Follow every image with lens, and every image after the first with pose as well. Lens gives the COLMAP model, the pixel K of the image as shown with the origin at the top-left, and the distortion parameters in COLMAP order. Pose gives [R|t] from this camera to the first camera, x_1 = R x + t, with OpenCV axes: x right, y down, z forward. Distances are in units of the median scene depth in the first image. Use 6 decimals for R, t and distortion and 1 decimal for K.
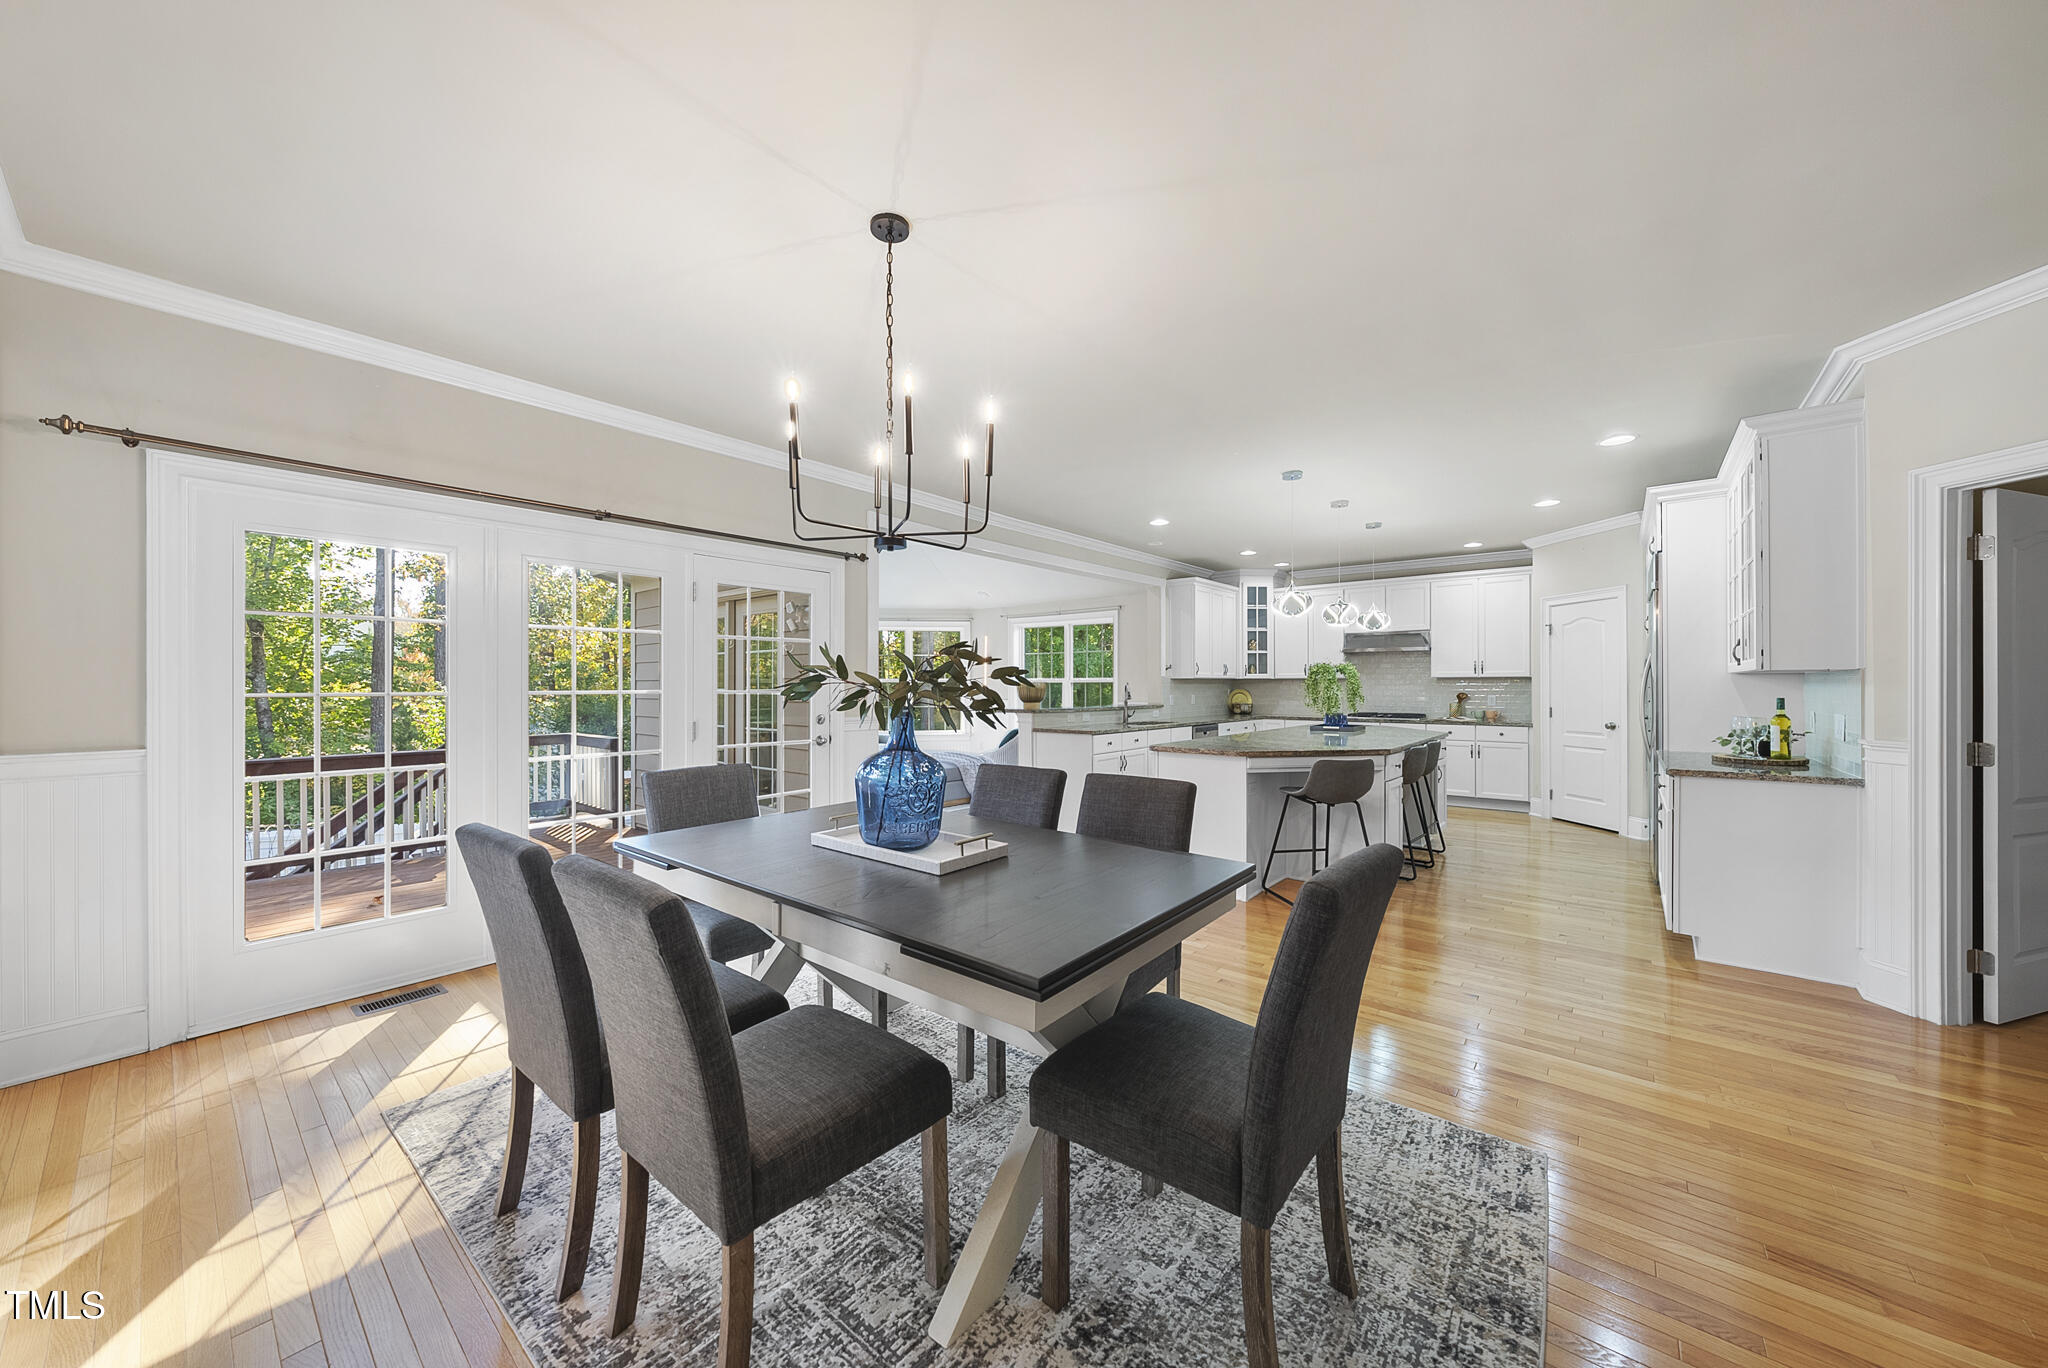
lens RADIAL K [[737.0, 0, 1033.8], [0, 737.0, 688.2], [0, 0, 1]] dist [0.000246, -0.000220]
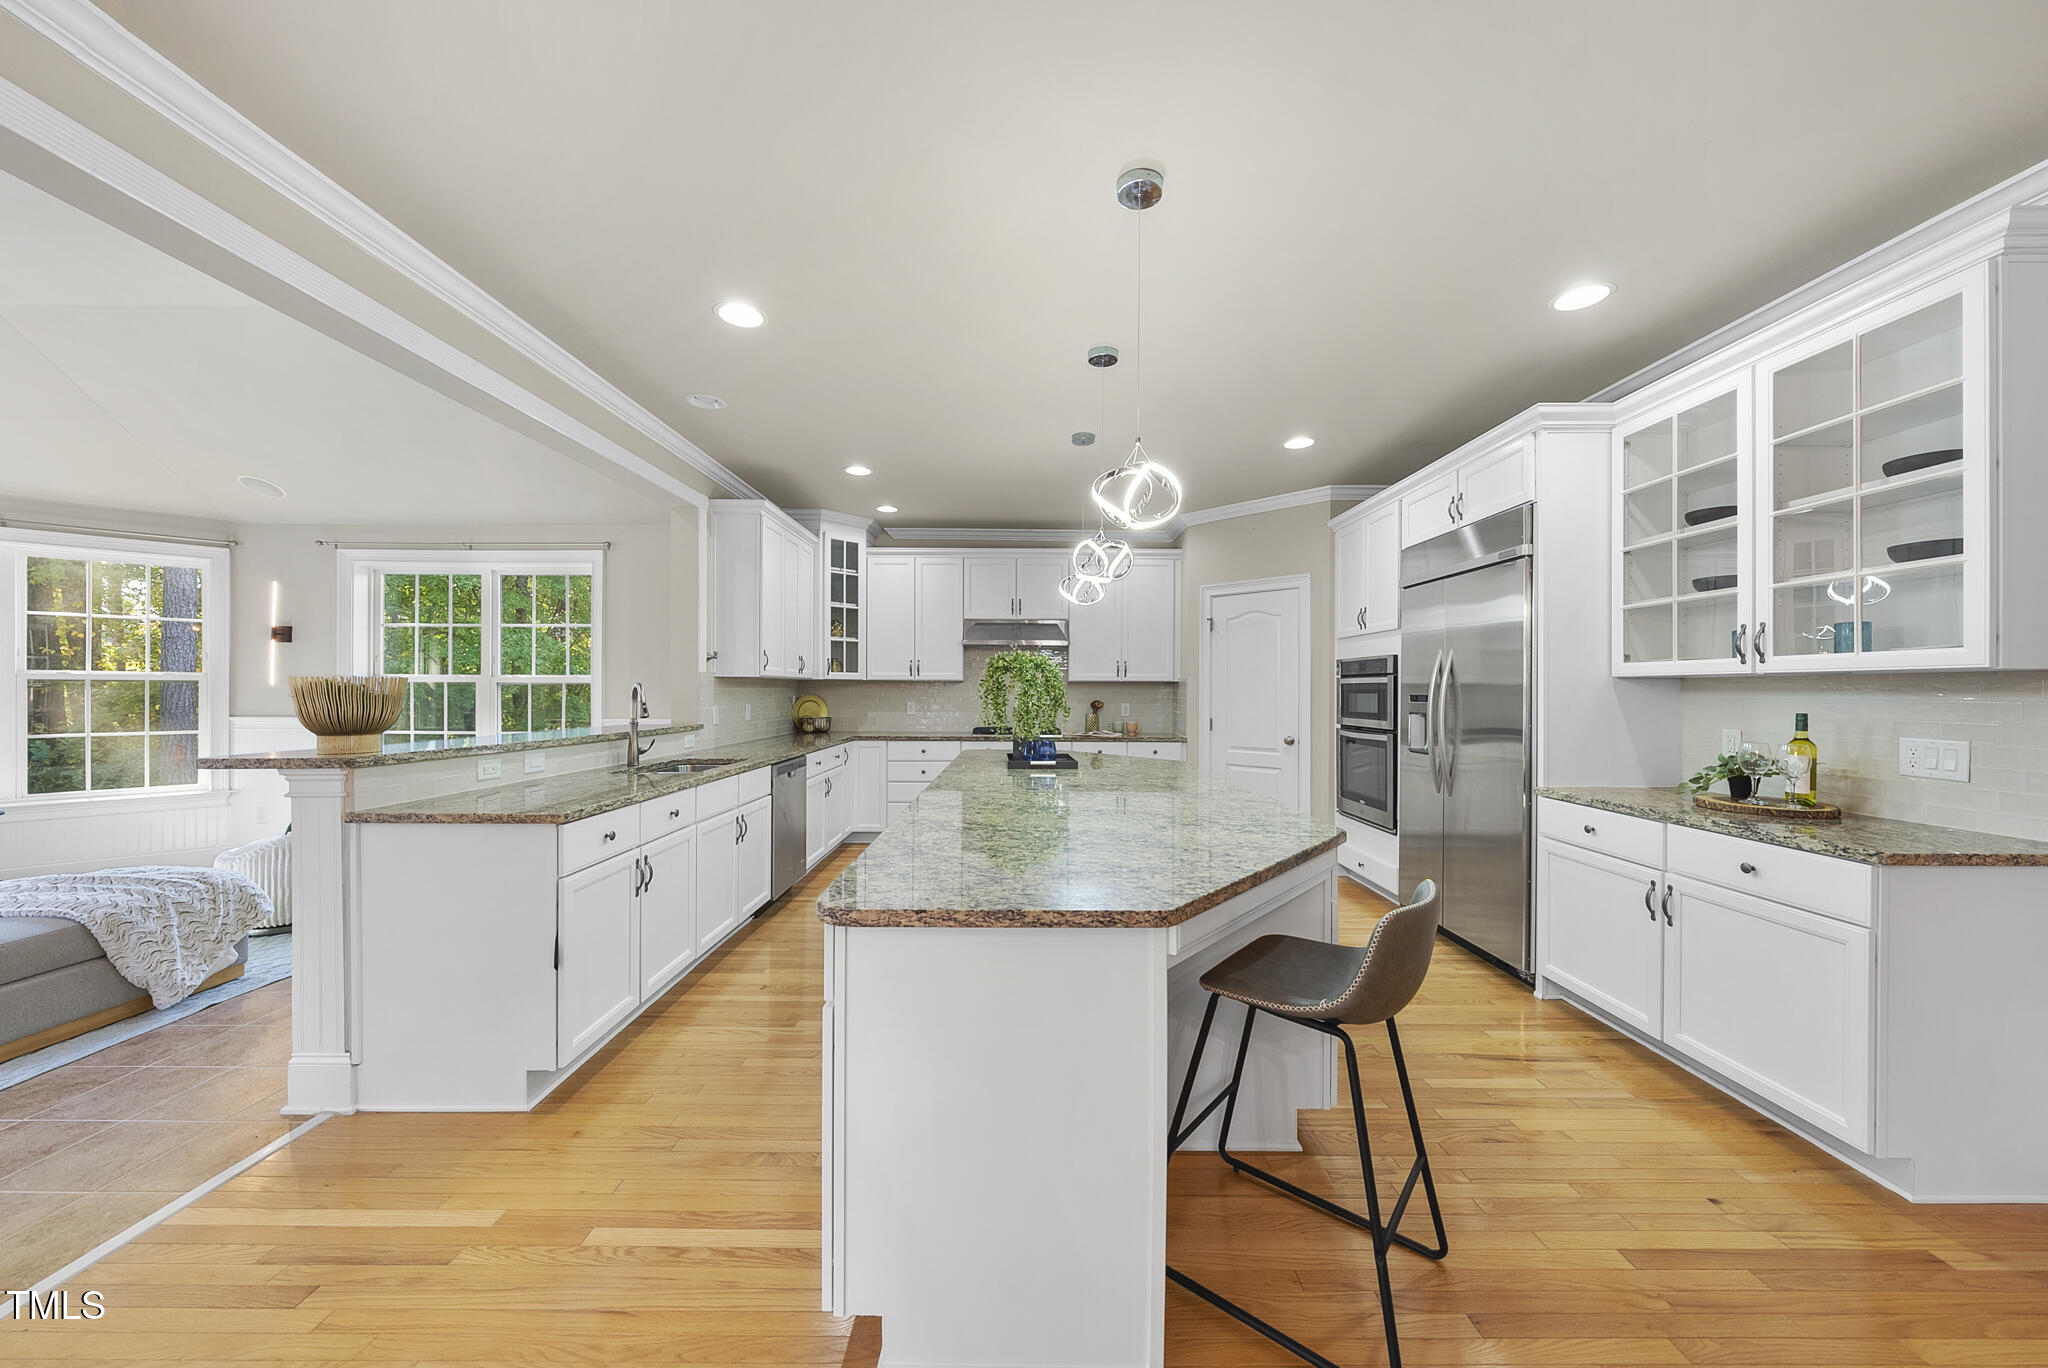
lens RADIAL K [[737.0, 0, 1033.8], [0, 737.0, 688.2], [0, 0, 1]] dist [0.000246, -0.000220]
pose [[0.780394, 0.008044, 0.625236, 0.022997], [-0.003628, 0.999959, -0.008337, -0.000667], [-0.625277, 0.004237, 0.780391, 0.379163]]
